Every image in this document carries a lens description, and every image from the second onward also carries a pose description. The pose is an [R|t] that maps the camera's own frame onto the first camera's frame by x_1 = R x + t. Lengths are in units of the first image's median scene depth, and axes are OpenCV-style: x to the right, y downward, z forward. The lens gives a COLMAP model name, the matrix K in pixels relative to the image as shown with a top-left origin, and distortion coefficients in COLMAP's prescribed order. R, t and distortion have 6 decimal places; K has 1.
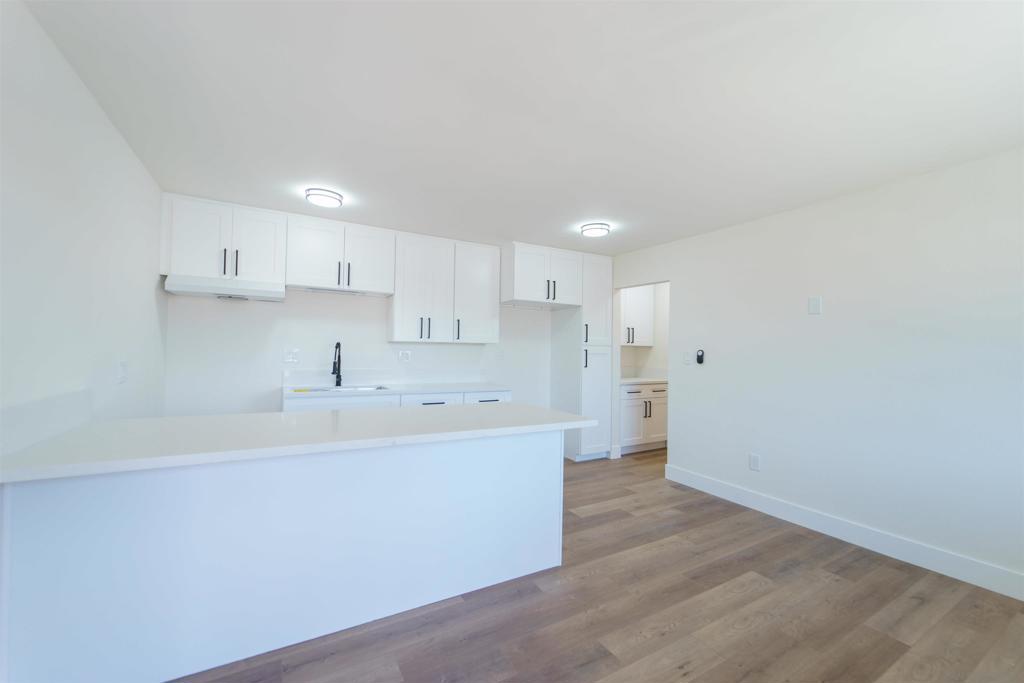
lens RADIAL K [[409.1, 0, 510.6], [0, 409.1, 343.3], [0, 0, 1]] dist [0.000091, -0.000097]
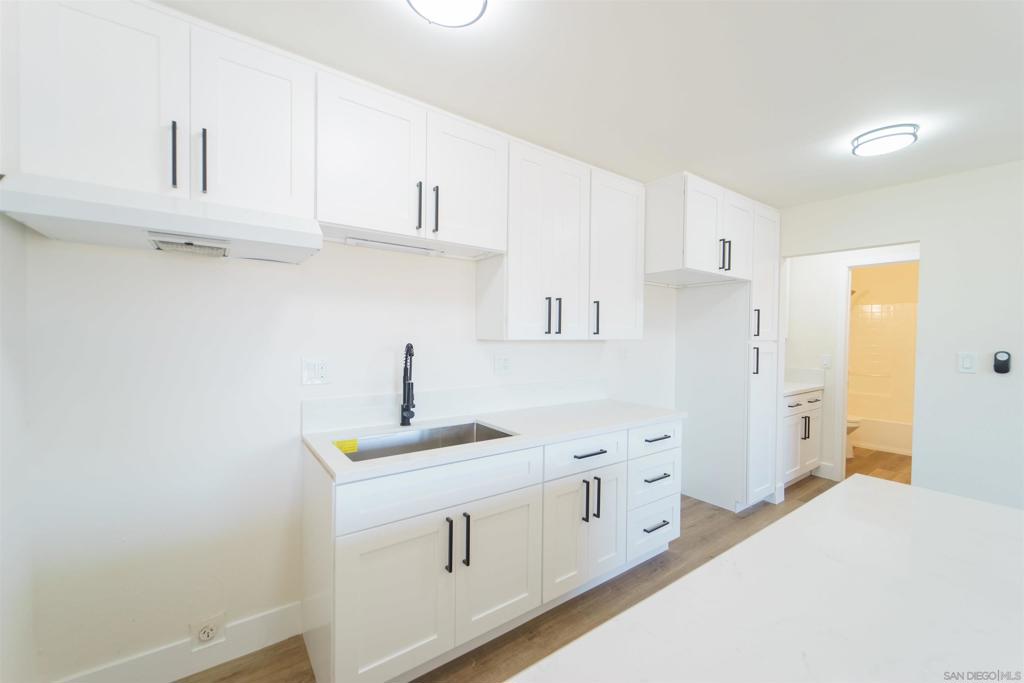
lens RADIAL K [[409.1, 0, 512.7], [0, 409.1, 340.5], [0, 0, 1]] dist [0.000091, -0.000097]
pose [[0.994668, -0.005833, 0.102960, -0.323219], [0.002472, 0.999461, 0.032739, -0.021478], [-0.103096, -0.032310, 0.994147, 0.441444]]
